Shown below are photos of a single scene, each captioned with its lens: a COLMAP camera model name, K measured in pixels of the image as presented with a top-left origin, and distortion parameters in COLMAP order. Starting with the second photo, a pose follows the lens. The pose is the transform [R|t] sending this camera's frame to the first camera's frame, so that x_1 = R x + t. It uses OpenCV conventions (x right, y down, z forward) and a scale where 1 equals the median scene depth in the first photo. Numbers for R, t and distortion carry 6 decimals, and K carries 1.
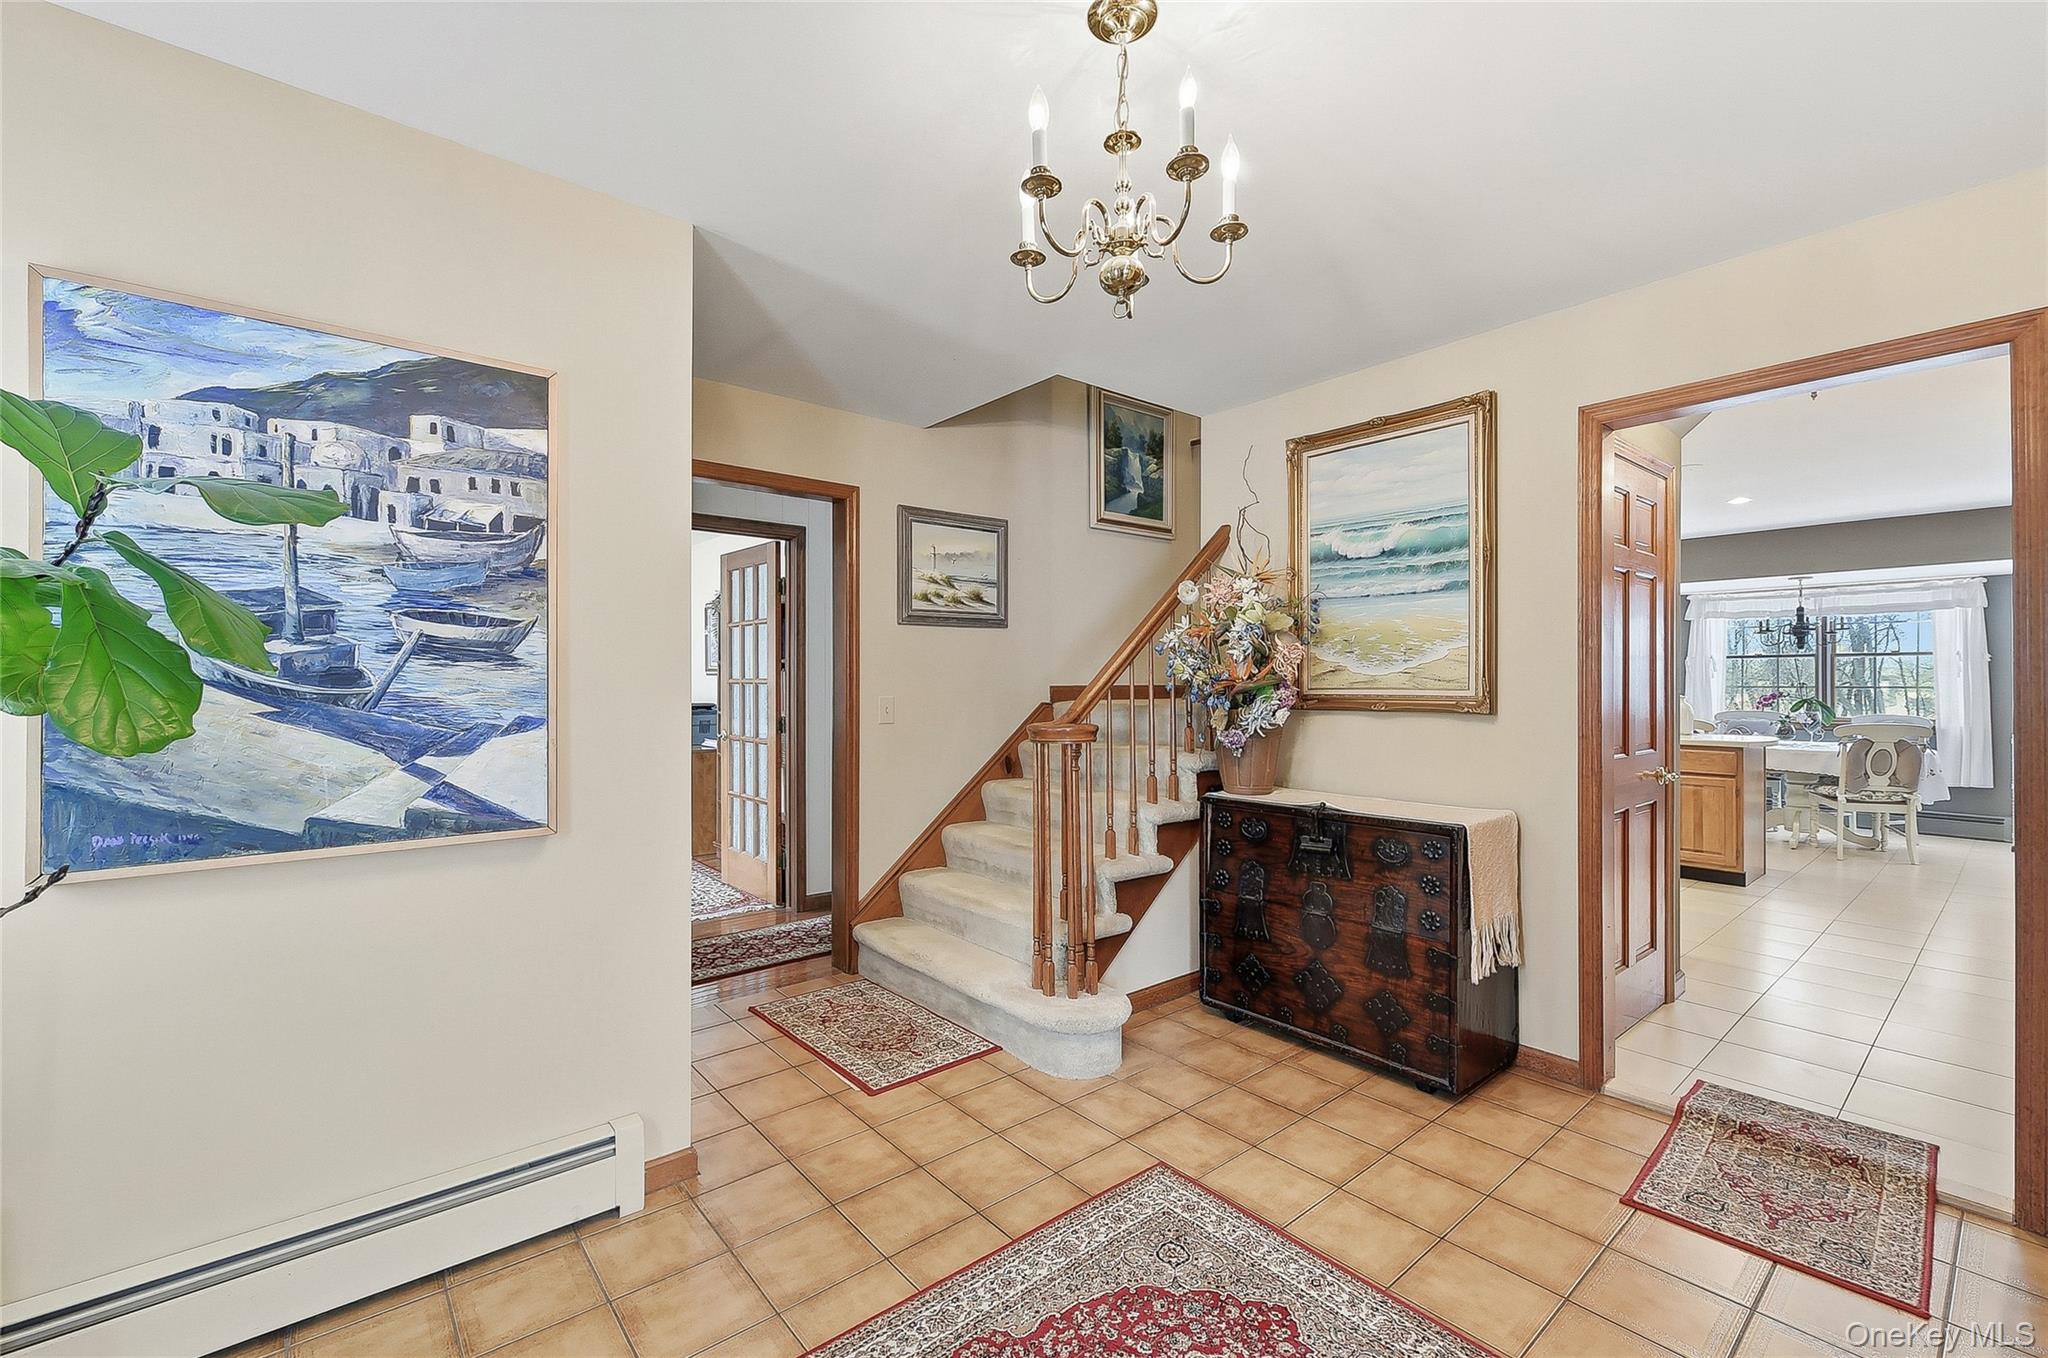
lens RADIAL K [[836.1, 0, 1005.8], [0, 836.1, 687.1], [0, 0, 1]] dist [-0.009149, -0.002798]
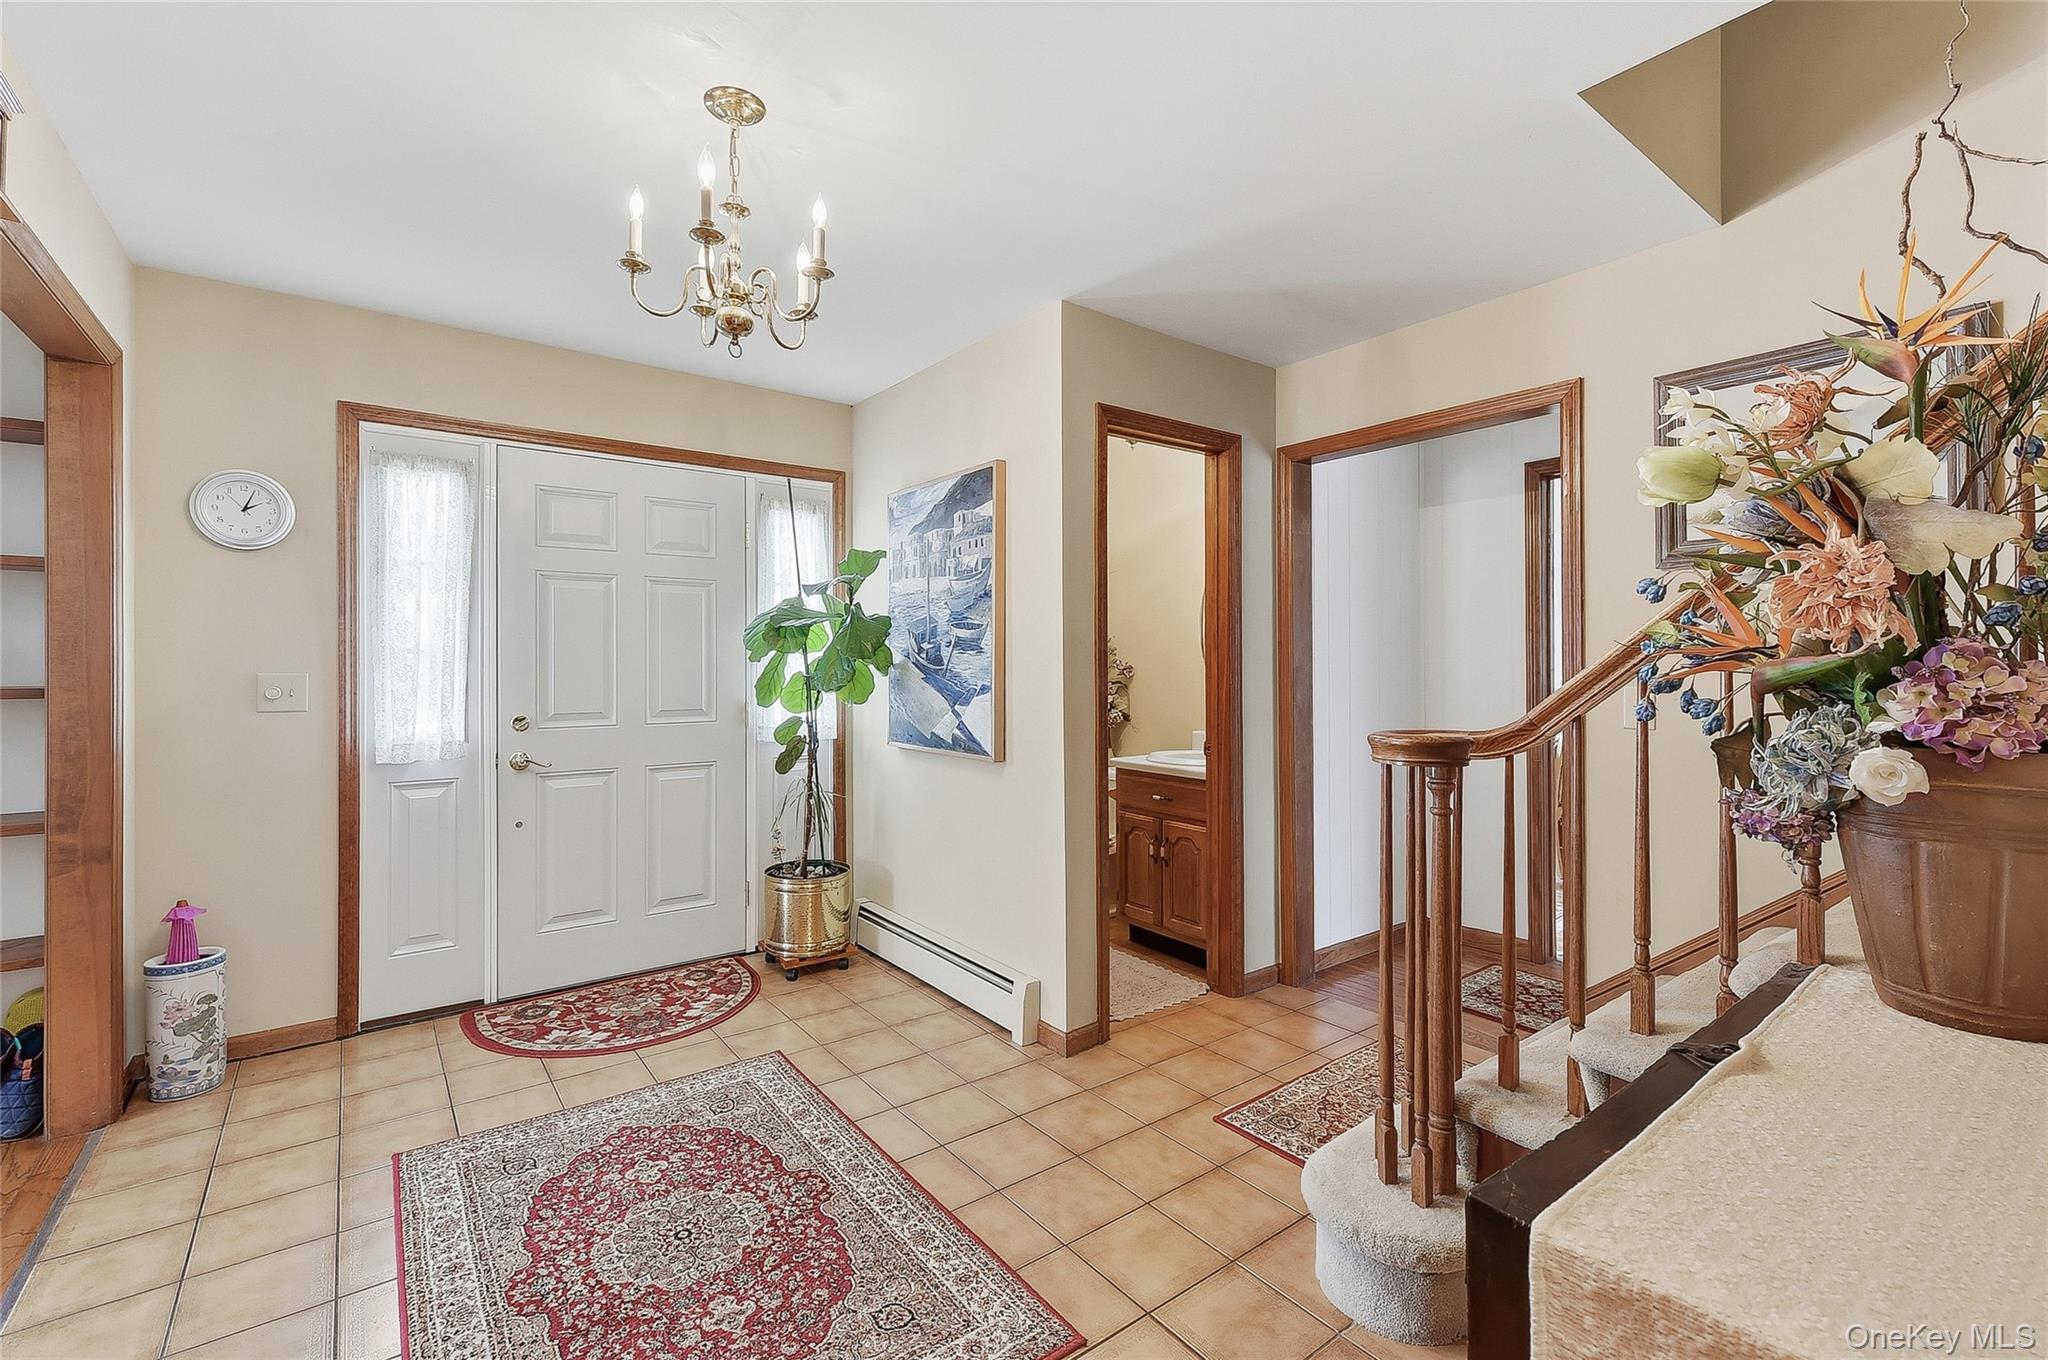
lens RADIAL K [[836.1, 0, 1017.2], [0, 836.1, 677.7], [0, 0, 1]] dist [-0.009149, -0.002798]
pose [[-0.015377, 0.009936, -0.999832, 1.035928], [-0.010651, 0.999892, 0.010100, 0.005674], [0.999825, 0.010805, -0.015269, 1.112921]]
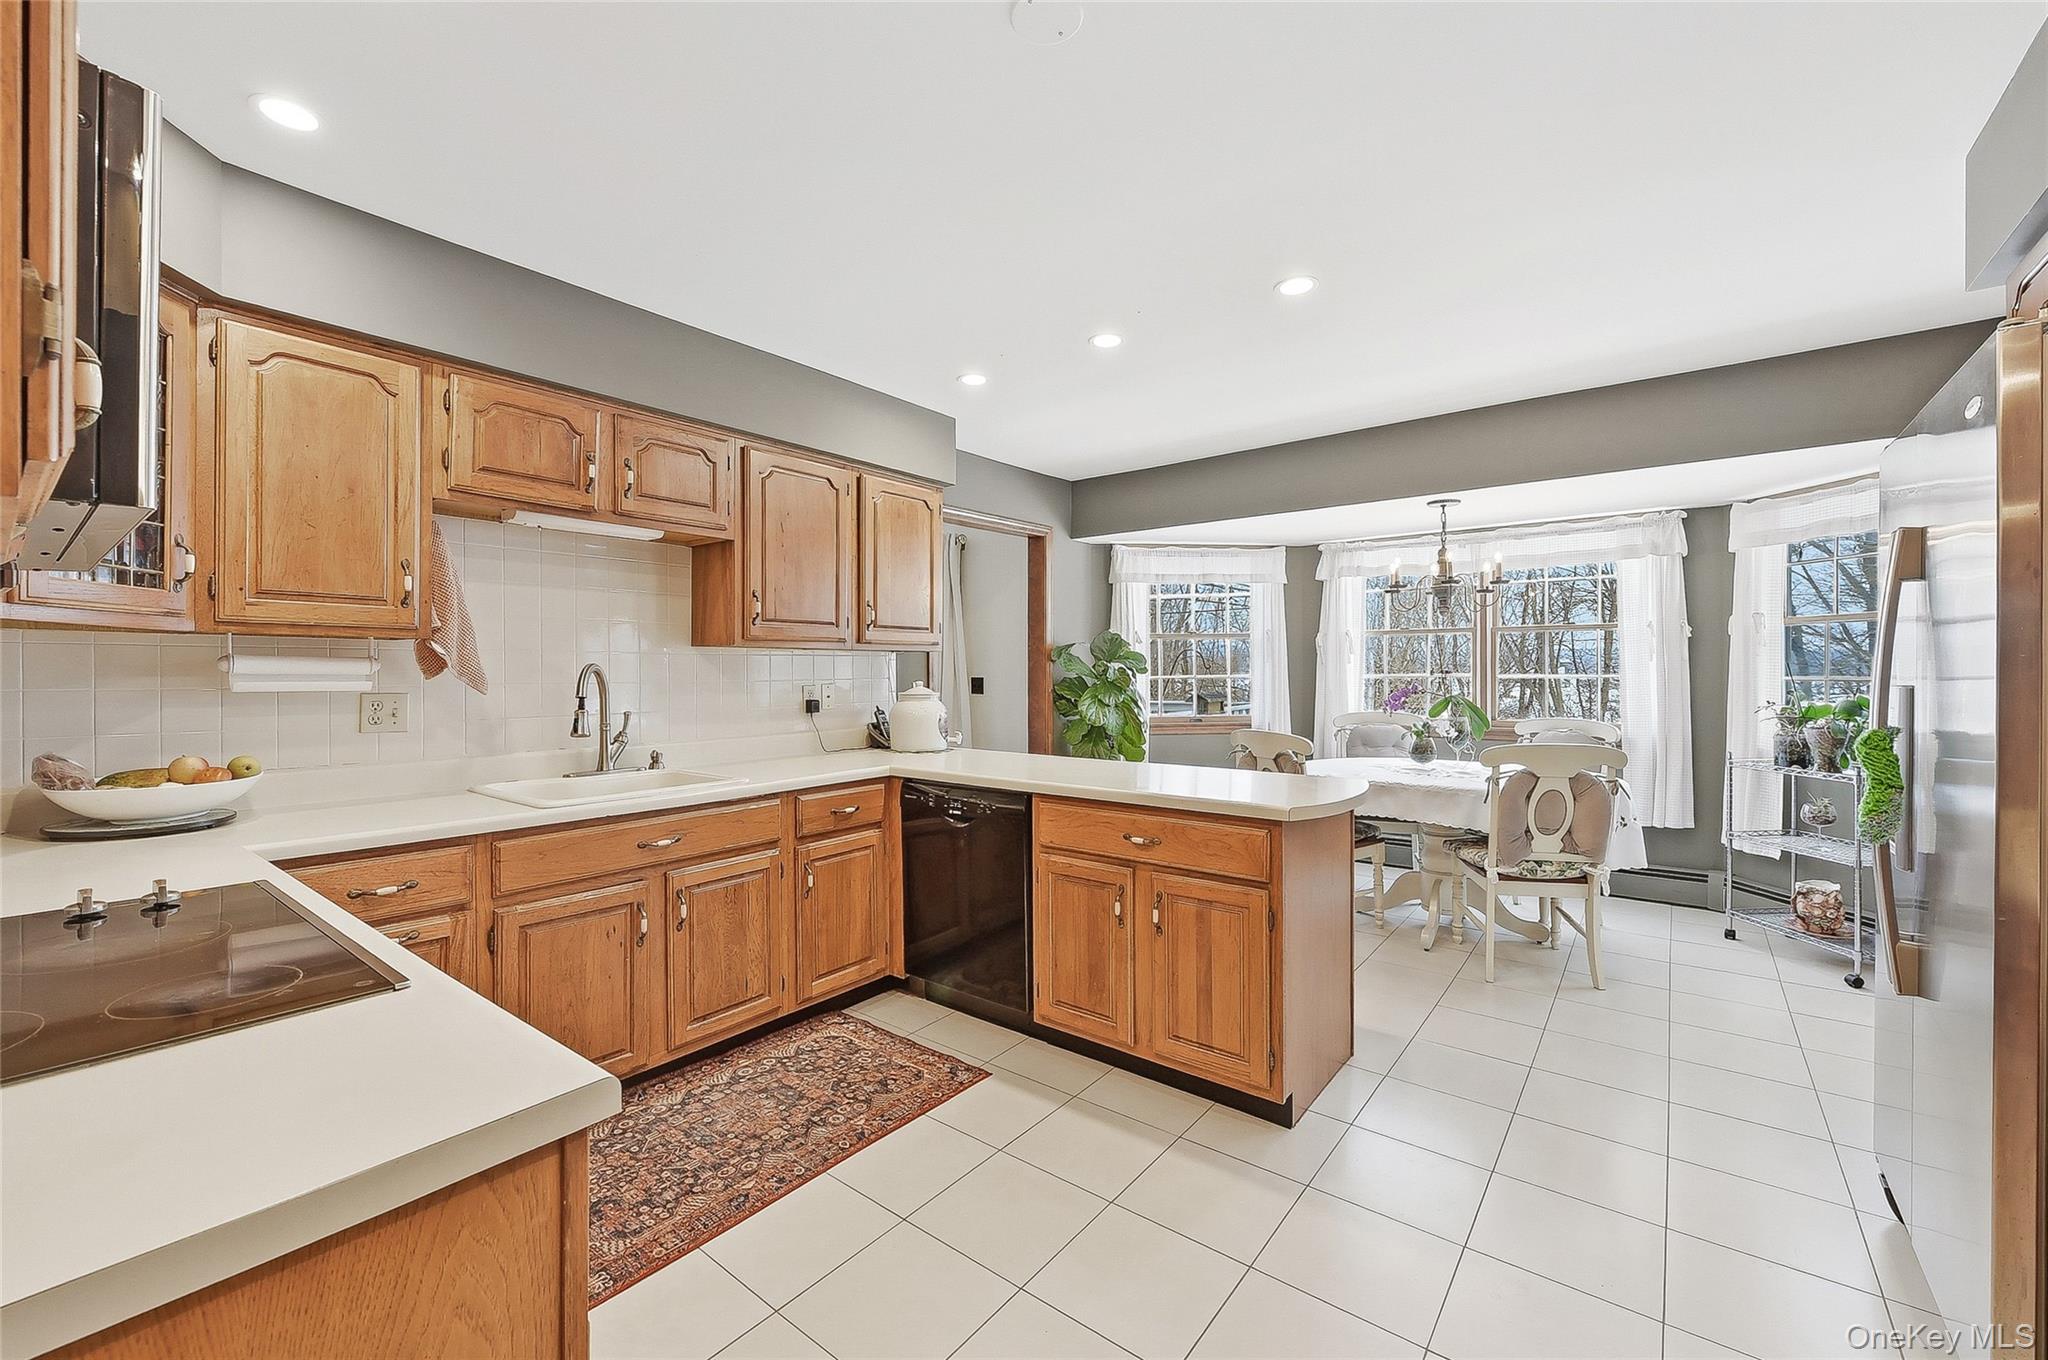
lens RADIAL K [[836.1, 0, 1014.8], [0, 836.1, 675.9], [0, 0, 1]] dist [-0.009149, -0.002798]
pose [[0.972287, -0.003360, 0.233766, 2.263580], [0.002551, 0.999990, 0.003764, -0.019386], [-0.233776, -0.003064, 0.972286, 2.101711]]
